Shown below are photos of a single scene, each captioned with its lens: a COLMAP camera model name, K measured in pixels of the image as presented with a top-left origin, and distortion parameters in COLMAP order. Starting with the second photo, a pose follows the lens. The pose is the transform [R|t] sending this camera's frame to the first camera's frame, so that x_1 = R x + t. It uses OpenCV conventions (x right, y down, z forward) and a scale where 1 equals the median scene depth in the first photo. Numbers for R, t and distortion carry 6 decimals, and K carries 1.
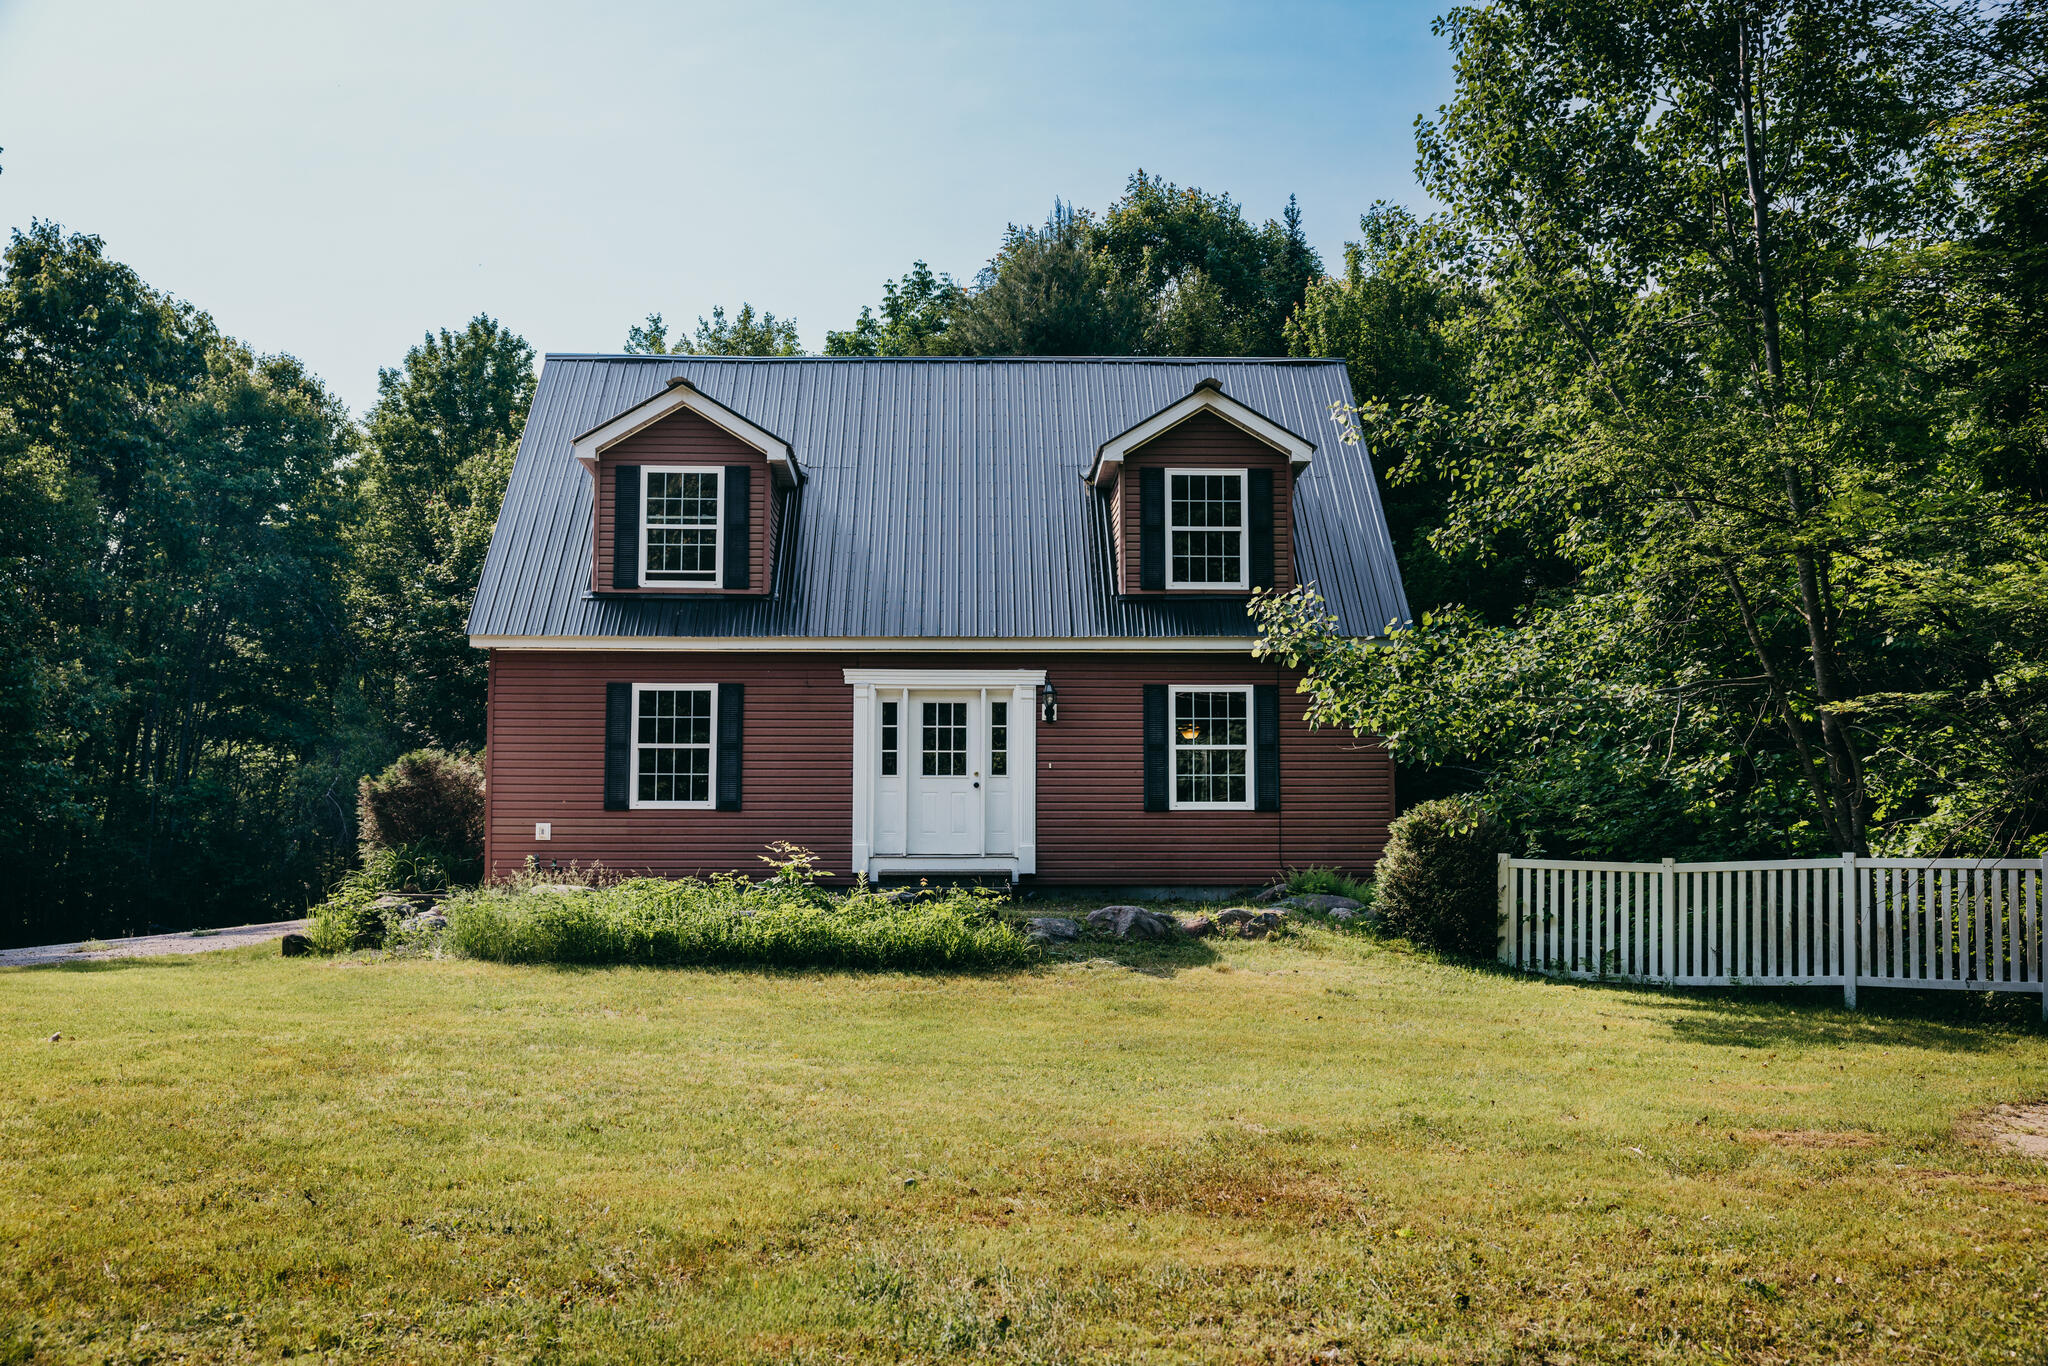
lens RADIAL K [[2162.2, 0, 1024.0], [0, 2162.2, 683.0], [0, 0, 1]] dist [0.001080, -0.009804]
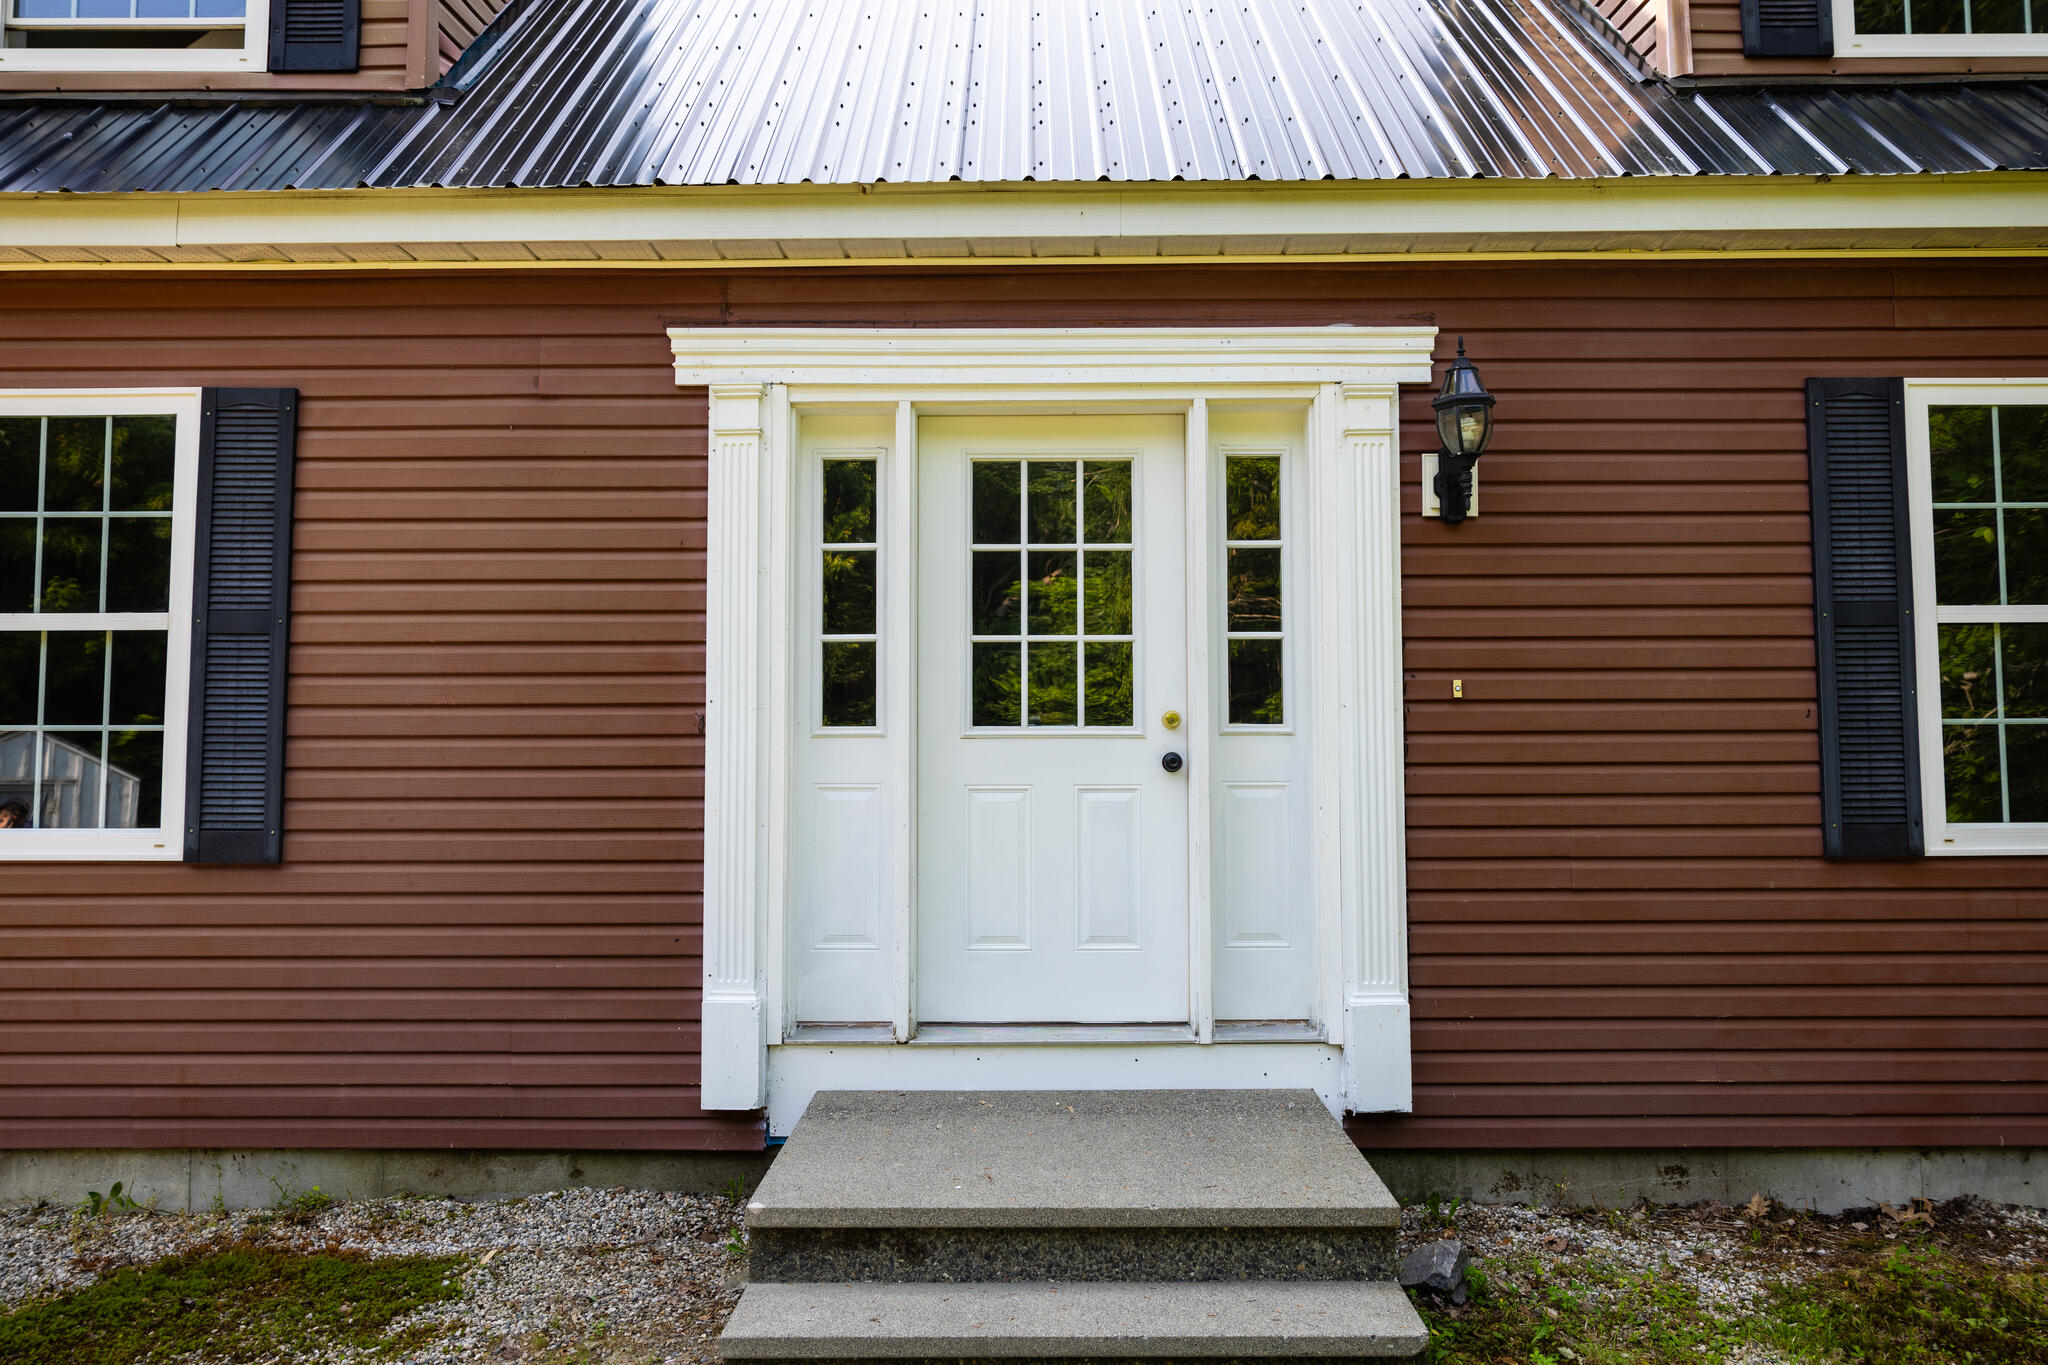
lens RADIAL K [[1382.4, 0, 1023.4], [0, 1382.4, 679.2], [0, 0, 1]] dist [-0.002136, 0.000865]
pose [[0.999433, -0.006000, -0.033142, -0.034766], [0.007052, 0.999473, 0.031700, 0.031362], [0.032935, -0.031916, 0.998948, 0.829670]]
